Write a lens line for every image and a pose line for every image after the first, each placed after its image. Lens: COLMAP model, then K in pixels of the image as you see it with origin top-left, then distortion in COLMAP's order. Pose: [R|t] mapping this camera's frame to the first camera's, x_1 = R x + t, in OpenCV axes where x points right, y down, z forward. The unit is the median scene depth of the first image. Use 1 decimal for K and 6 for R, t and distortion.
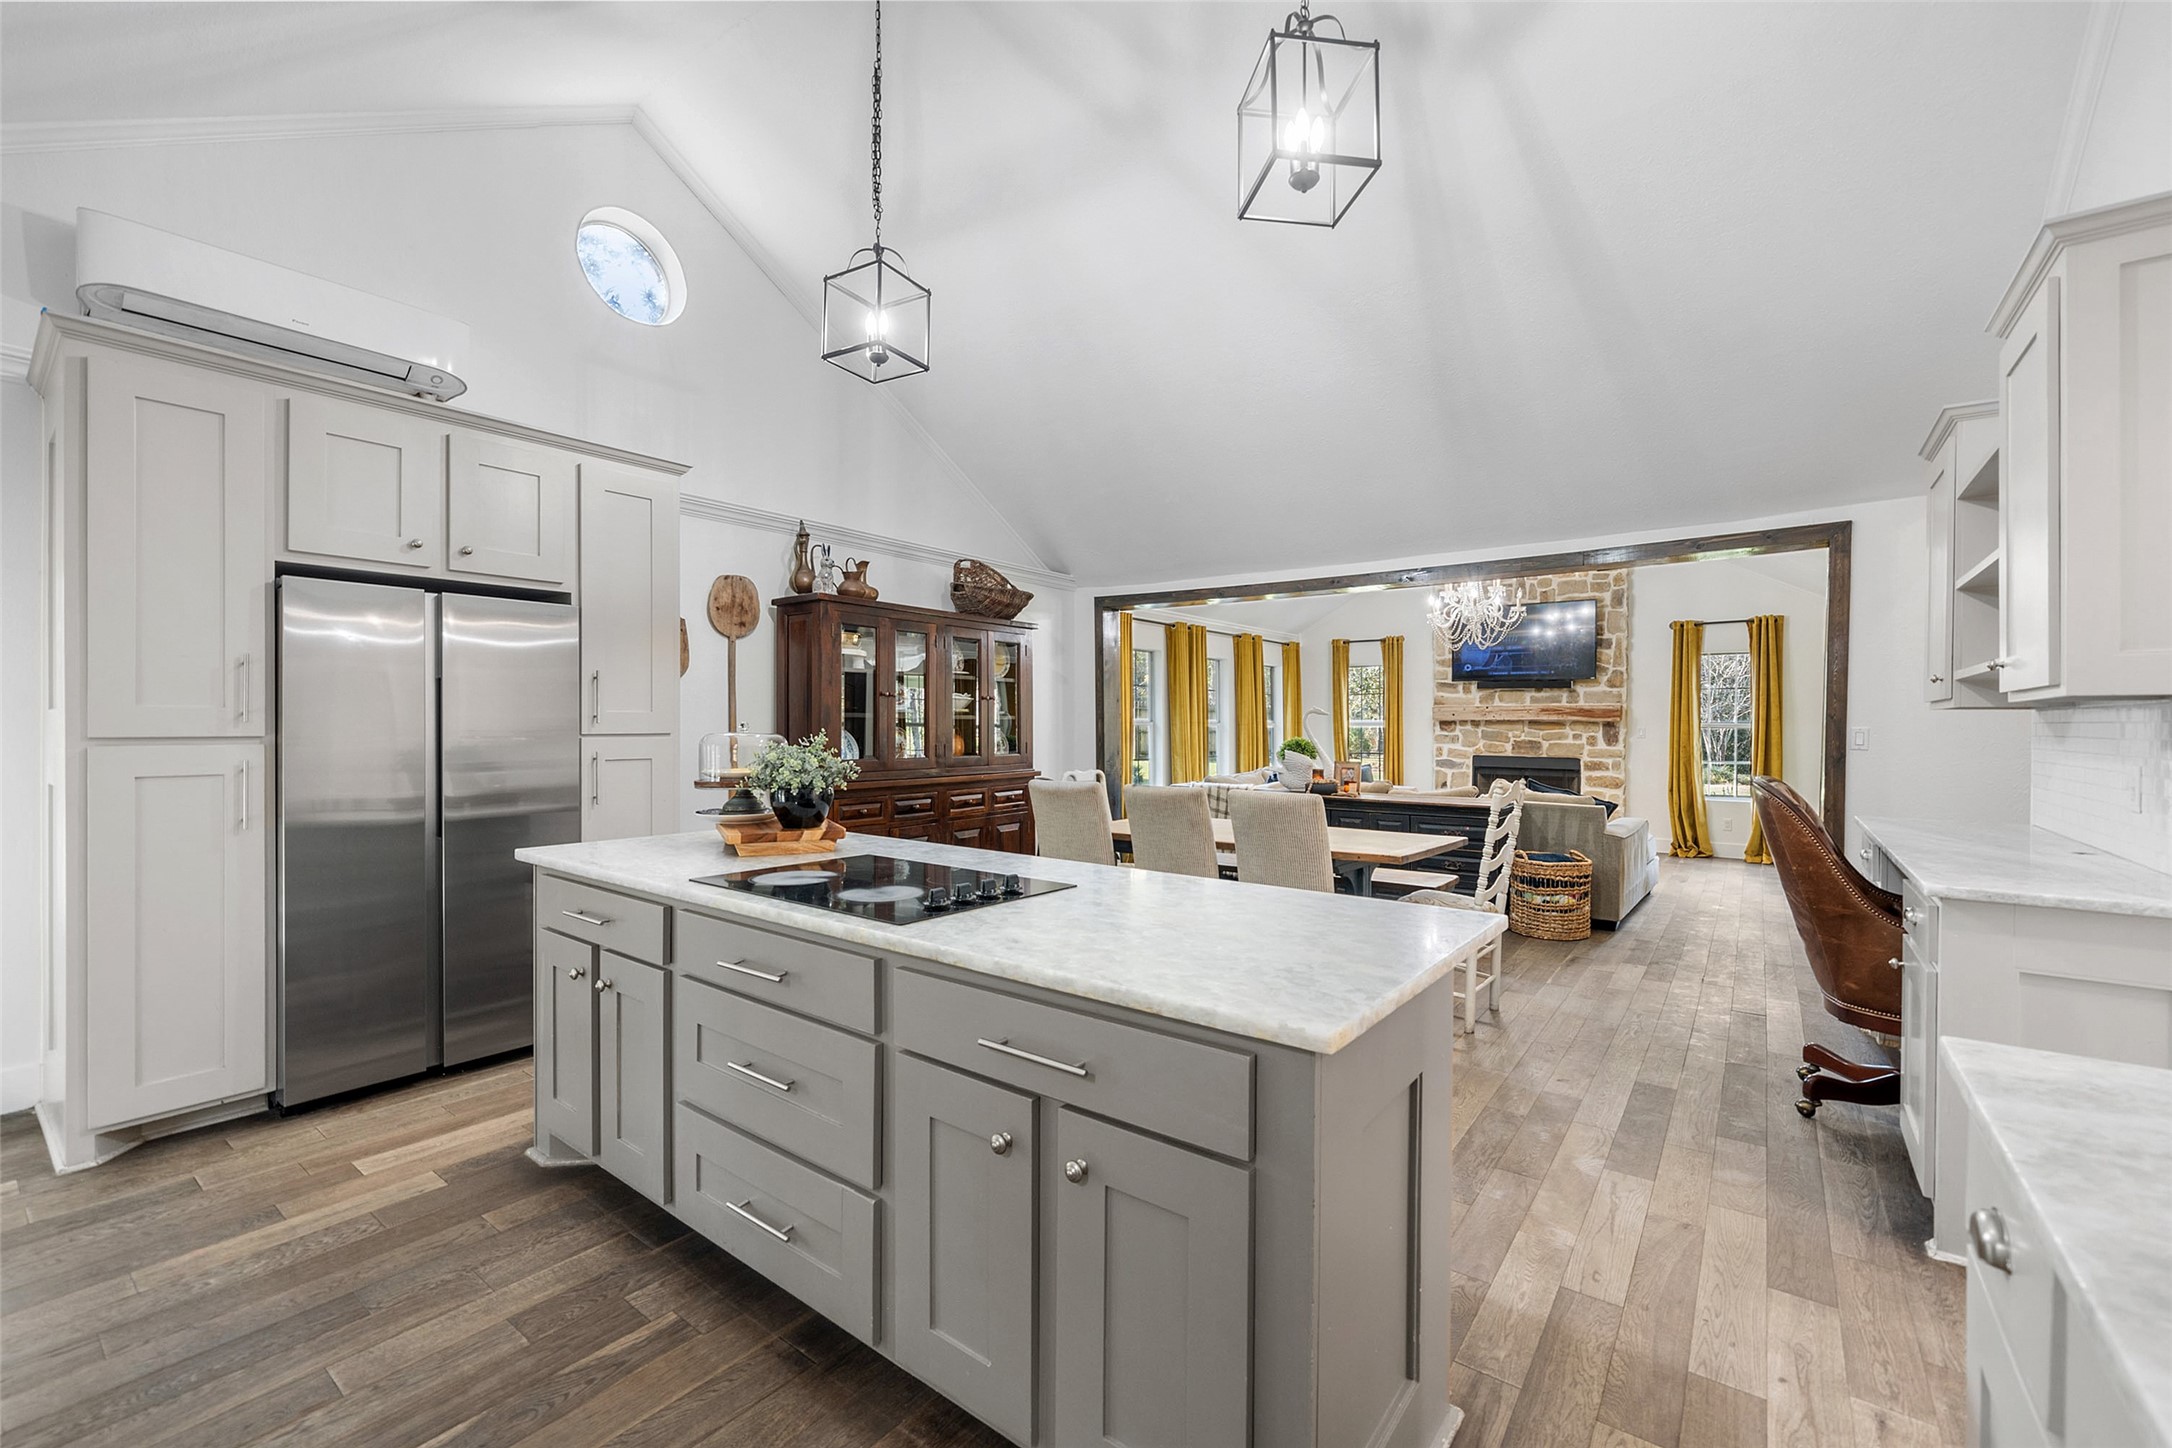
lens RADIAL K [[891.6, 0, 1094.6], [0, 891.6, 731.3], [0, 0, 1]] dist [-0.001302, 0.000138]
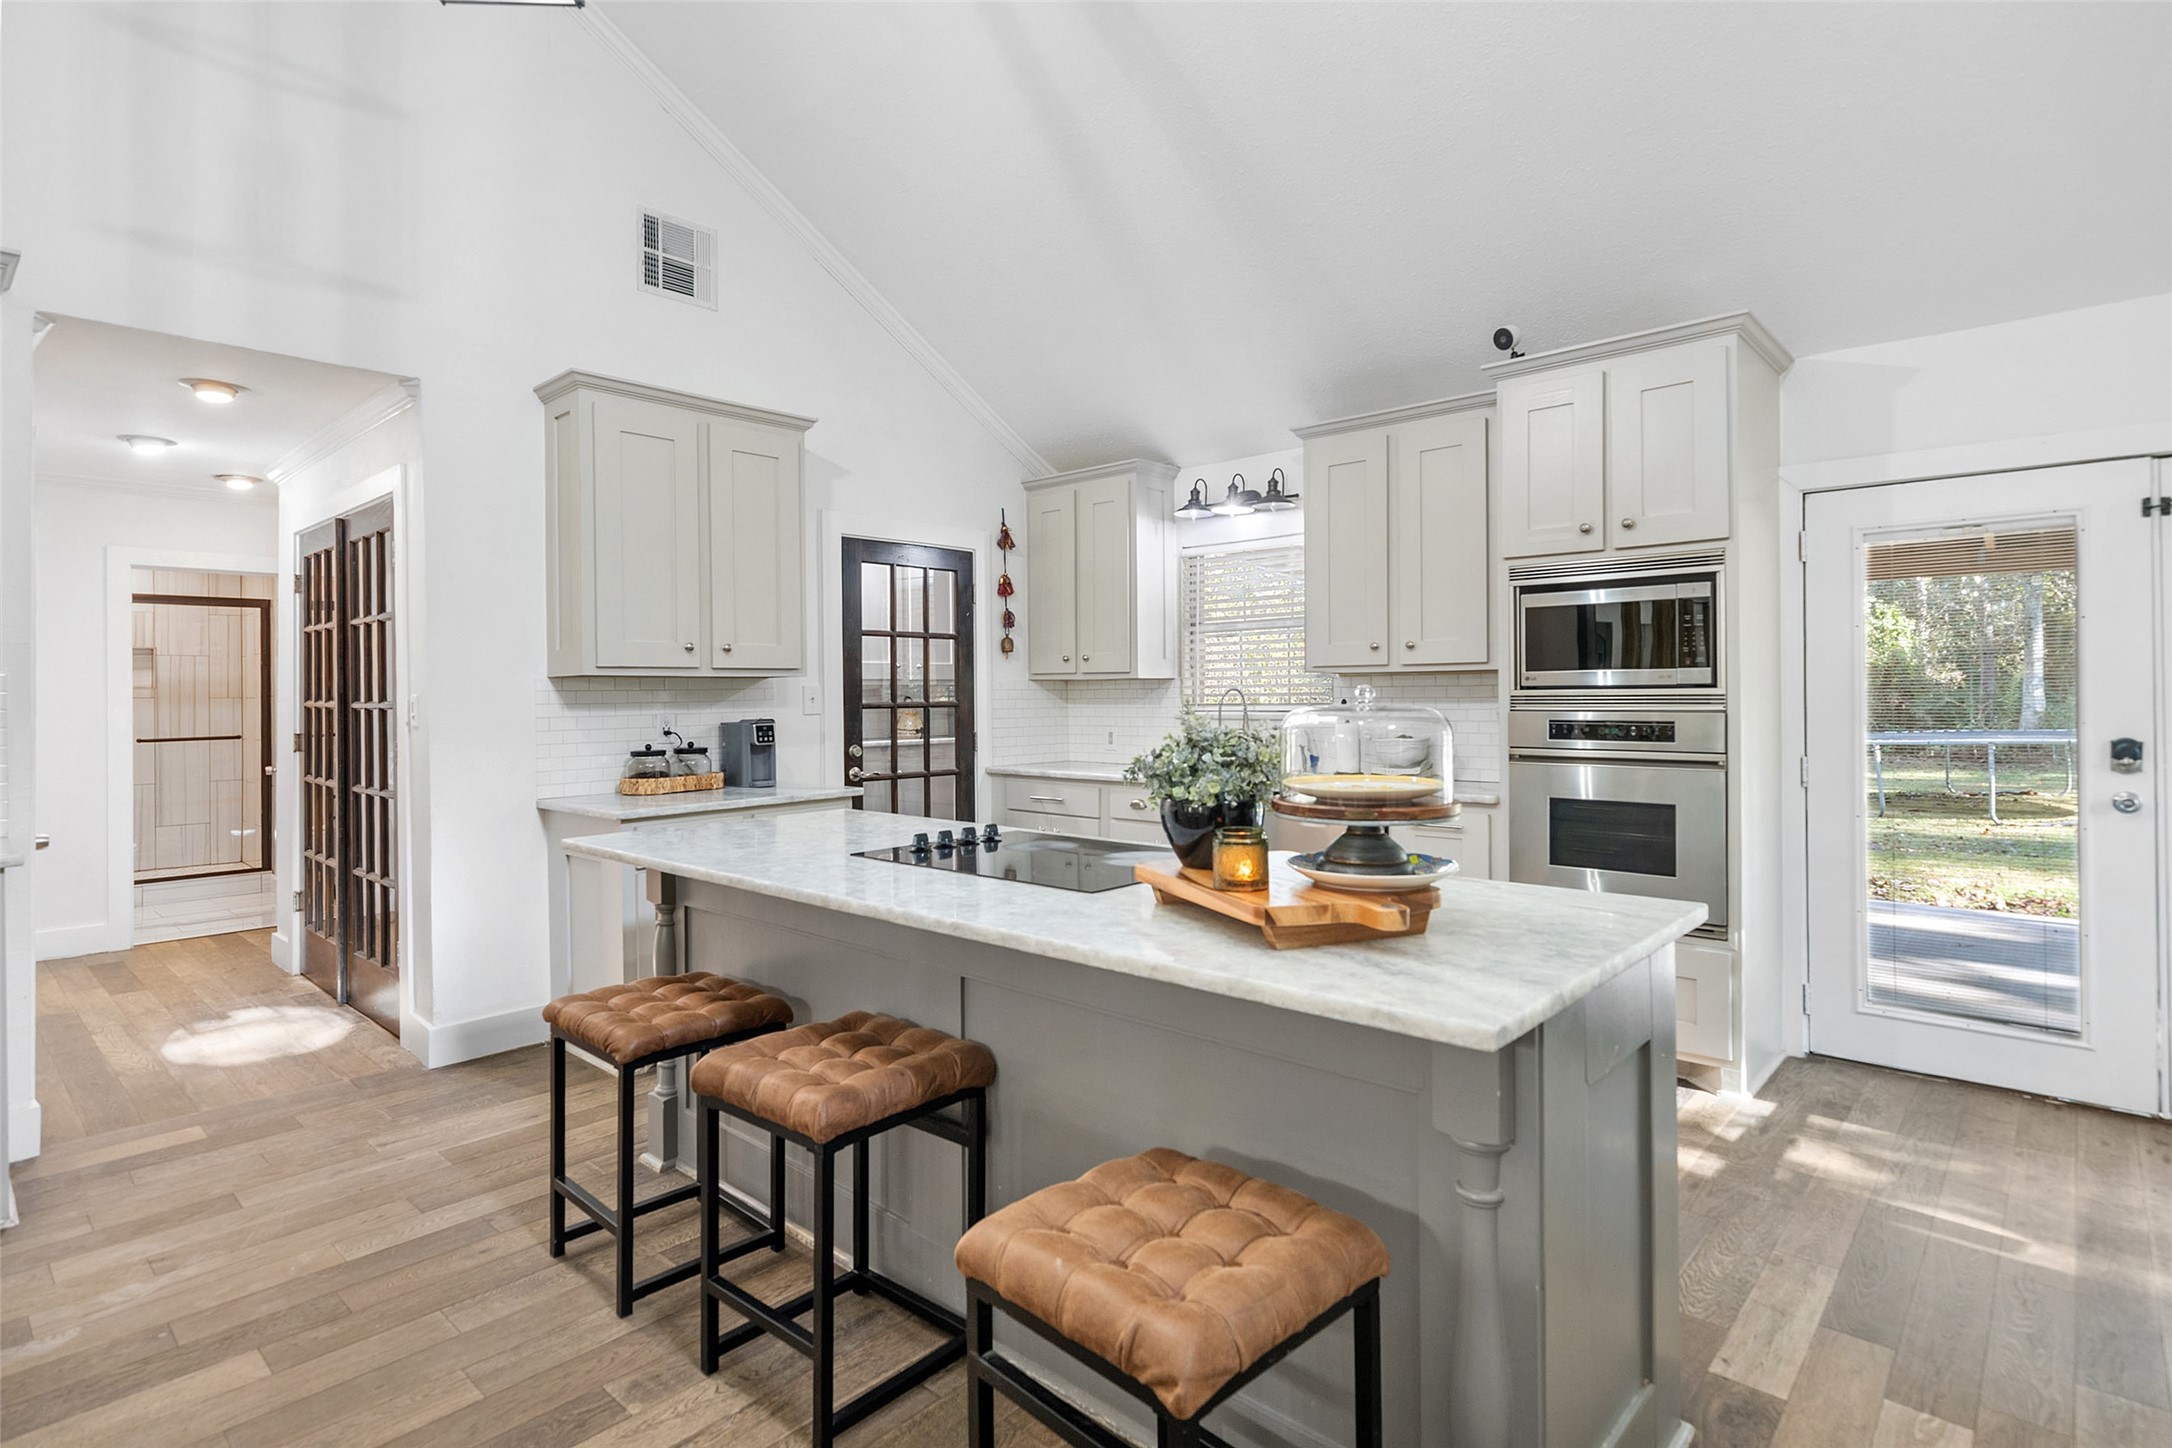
lens RADIAL K [[1095.3, 0, 1095.4], [0, 1095.3, 686.8], [0, 0, 1]] dist [0.002491, -0.000672]
pose [[-0.996048, 0.005657, 0.088642, -0.091650], [0.005984, 0.999976, 0.003419, -0.003990], [-0.088620, 0.003936, -0.996058, 0.503460]]
